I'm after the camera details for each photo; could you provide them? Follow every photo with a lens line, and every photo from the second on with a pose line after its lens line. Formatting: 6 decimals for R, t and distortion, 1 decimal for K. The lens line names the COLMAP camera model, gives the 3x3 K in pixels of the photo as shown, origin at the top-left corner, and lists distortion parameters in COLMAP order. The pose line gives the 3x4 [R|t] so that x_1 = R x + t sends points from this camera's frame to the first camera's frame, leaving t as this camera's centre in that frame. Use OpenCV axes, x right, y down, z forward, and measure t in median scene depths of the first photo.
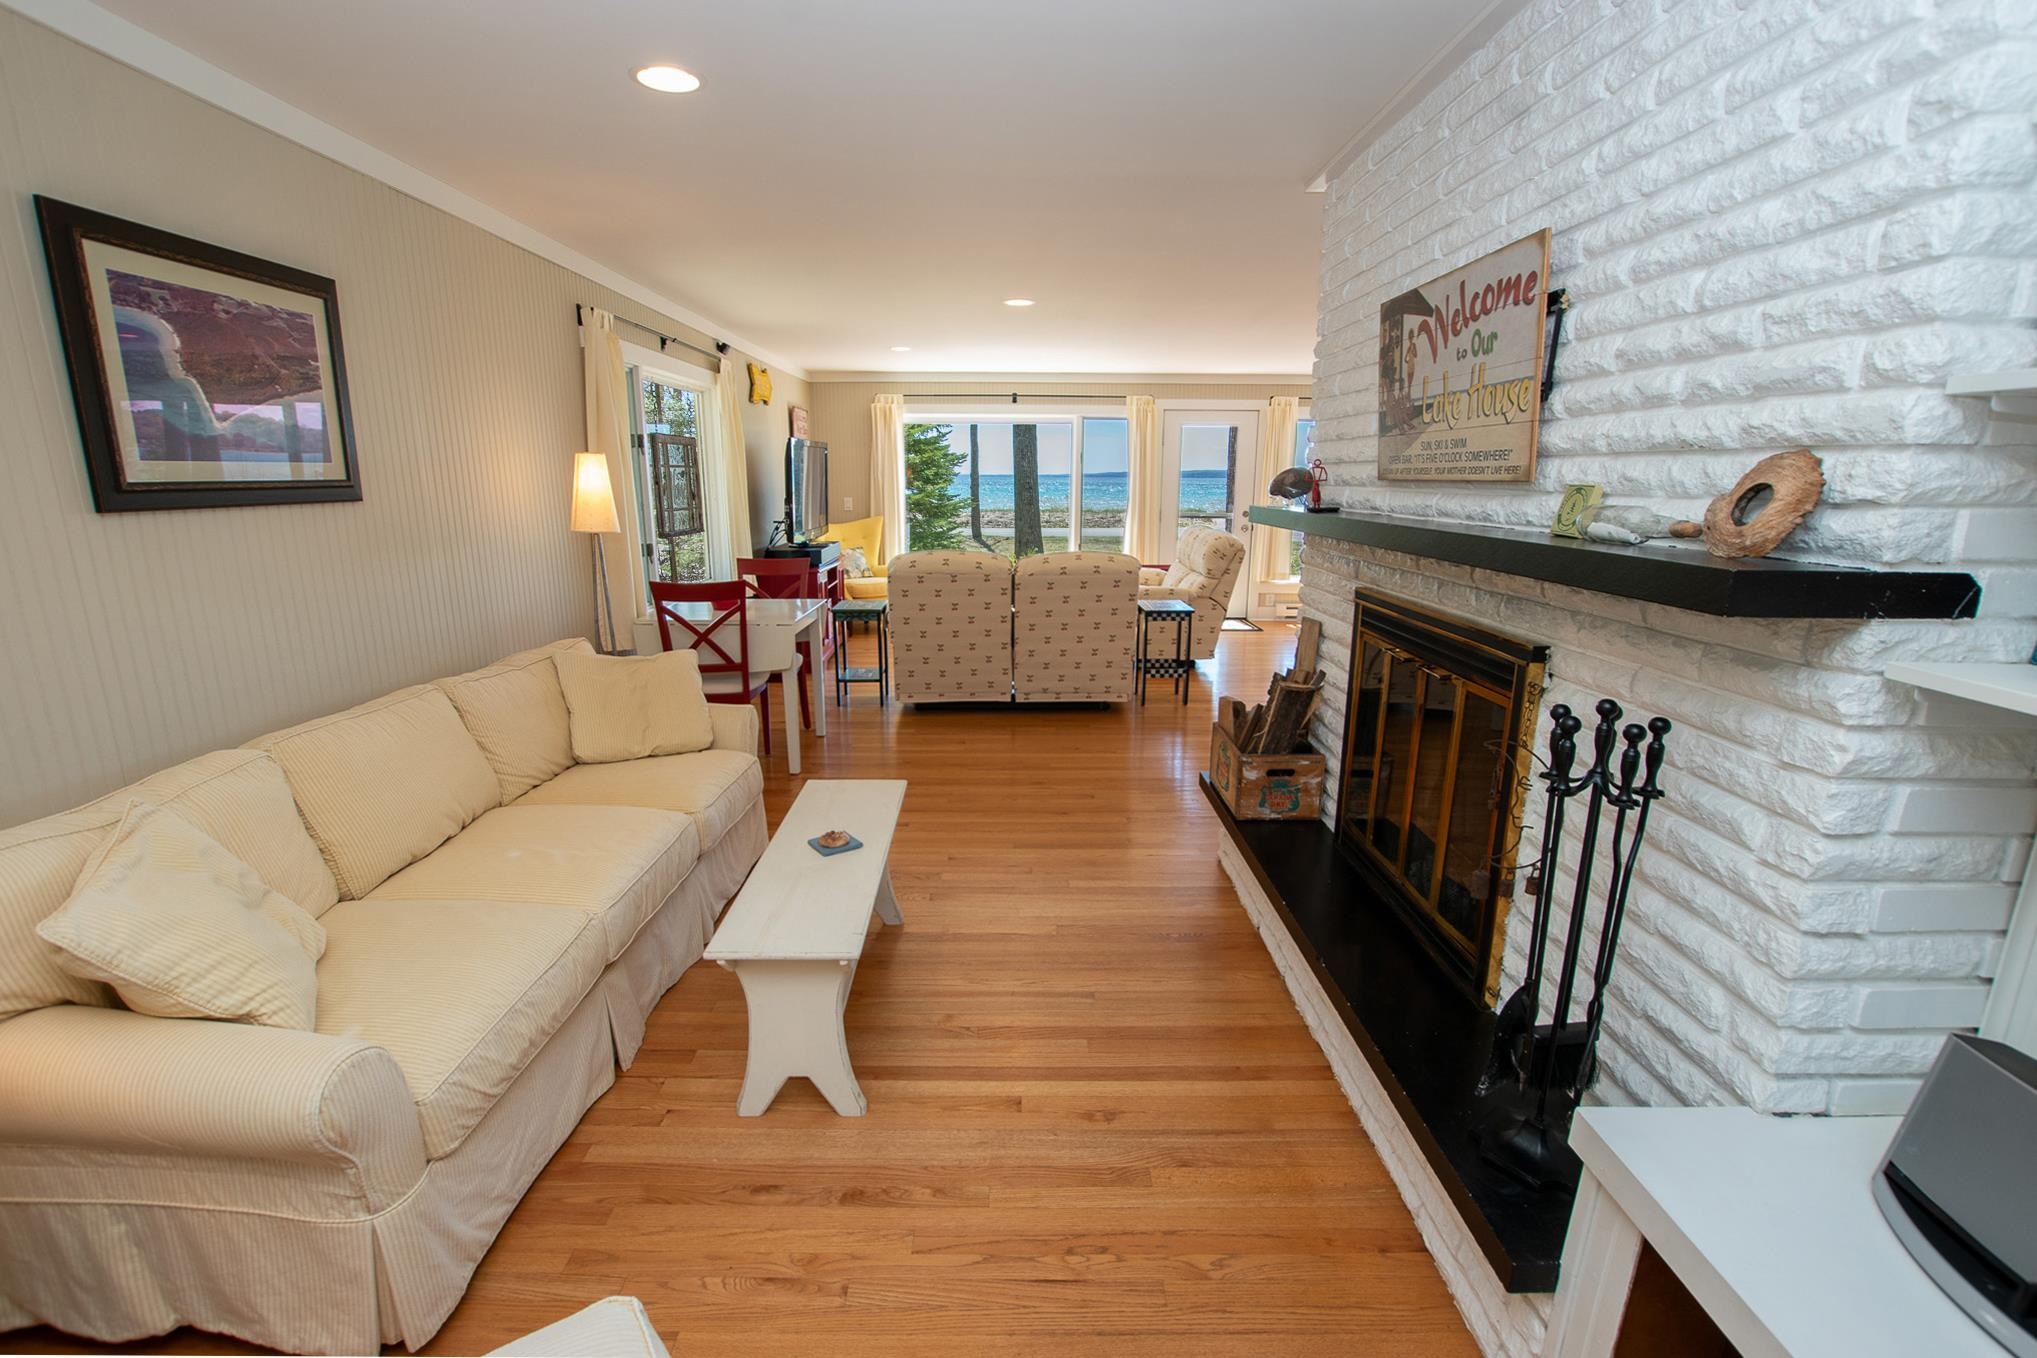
lens RADIAL K [[903.5, 0, 1009.5], [0, 903.5, 698.6], [0, 0, 1]] dist [-0.033867, 0.005775]
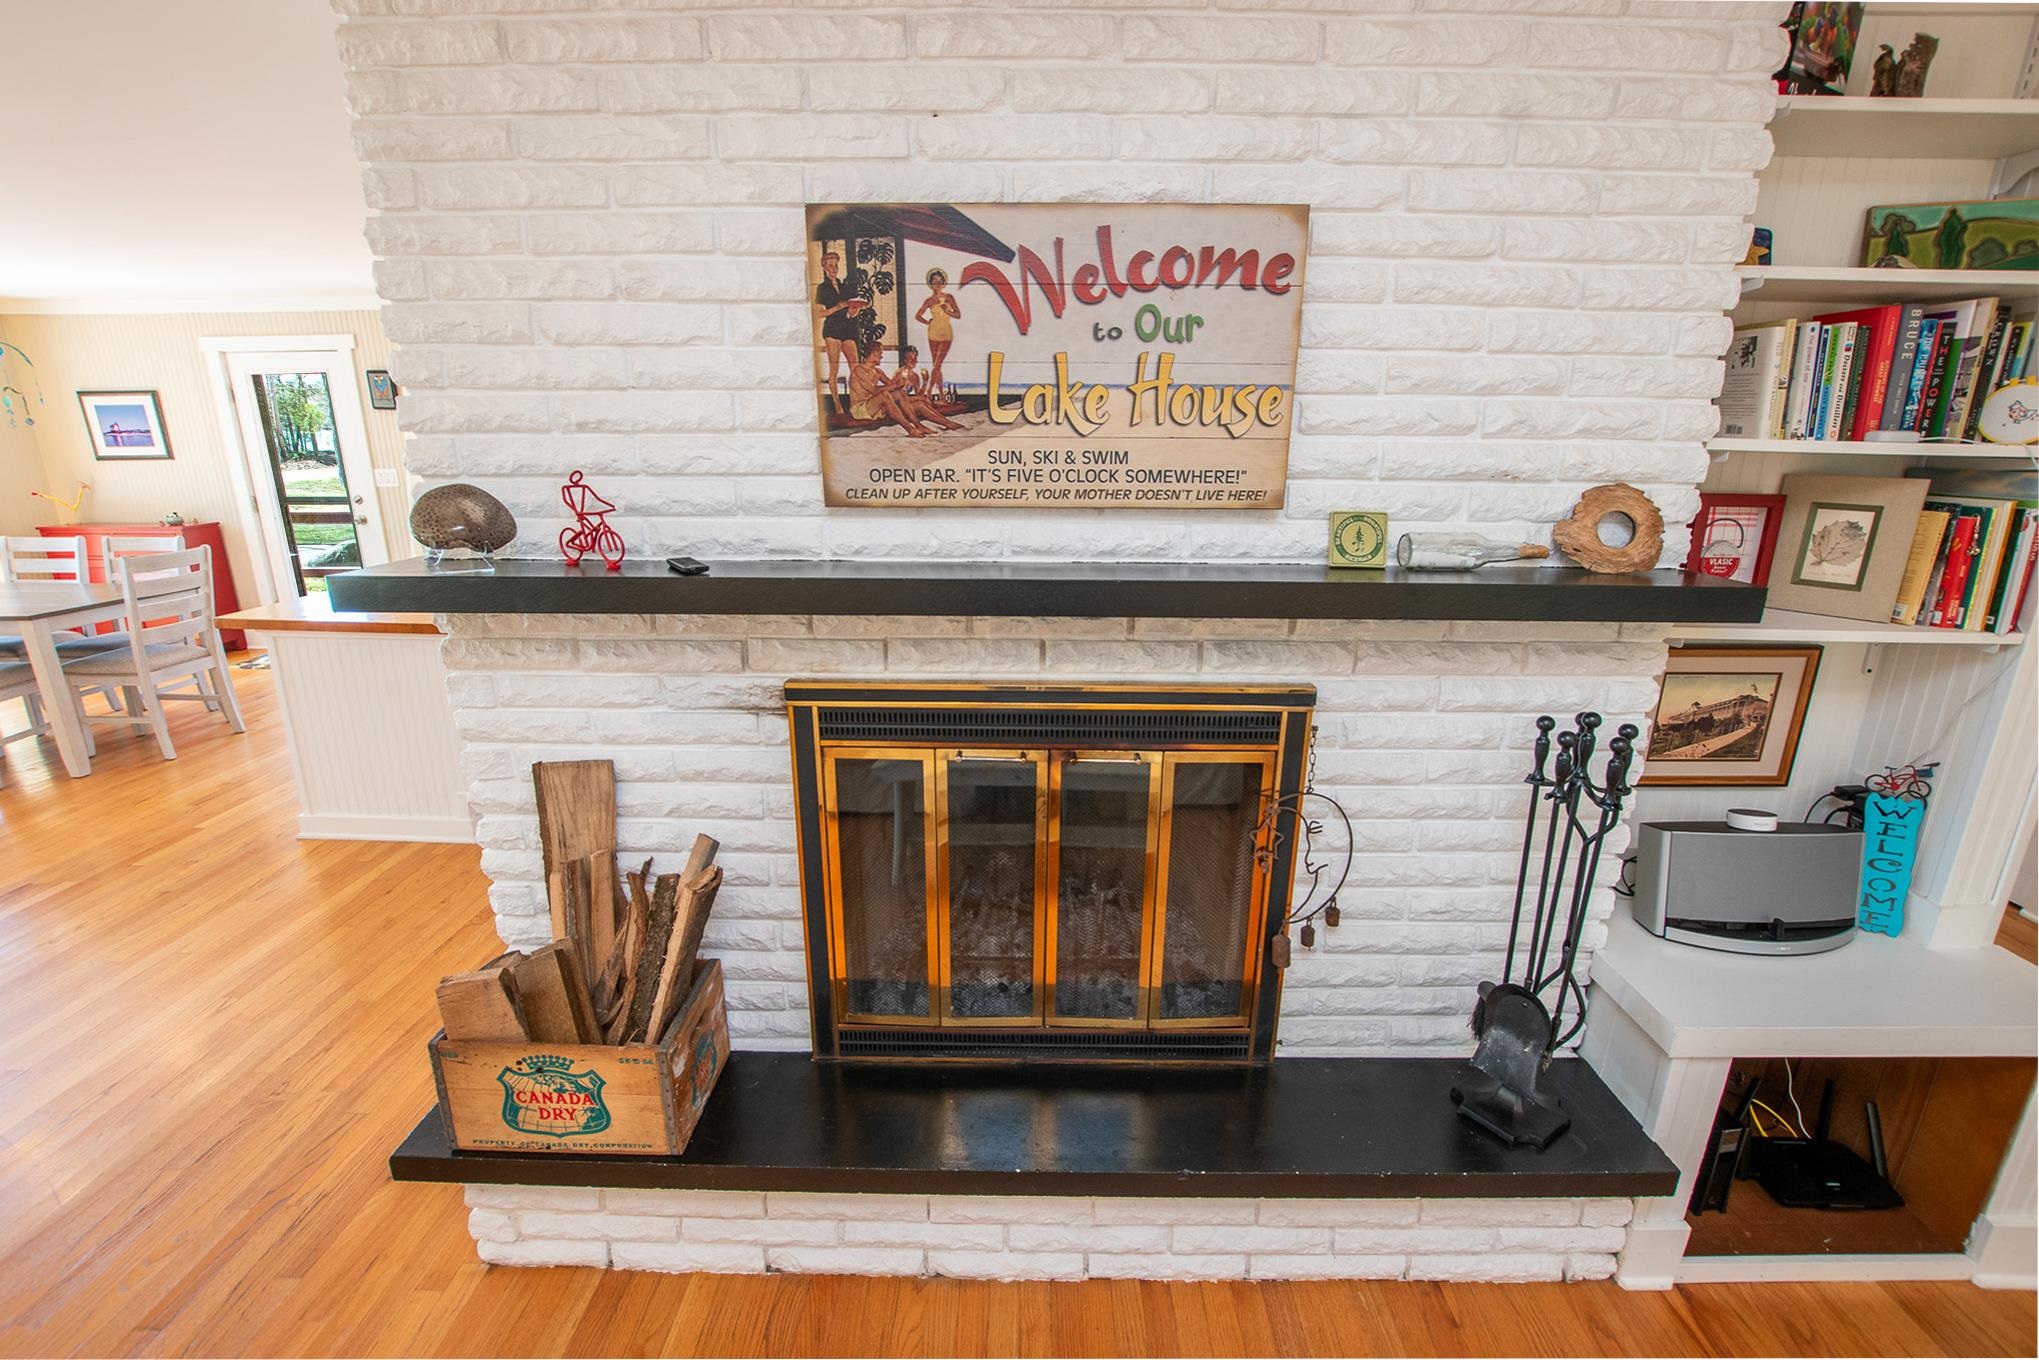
lens RADIAL K [[904.4, 0, 1013.6], [0, 904.4, 692.4], [0, 0, 1]] dist [-0.033867, 0.005775]
pose [[0.011960, -0.283078, 0.959022, -0.242873], [0.233668, 0.933327, 0.272580, -0.307852], [-0.972243, 0.220833, 0.077309, 1.003060]]
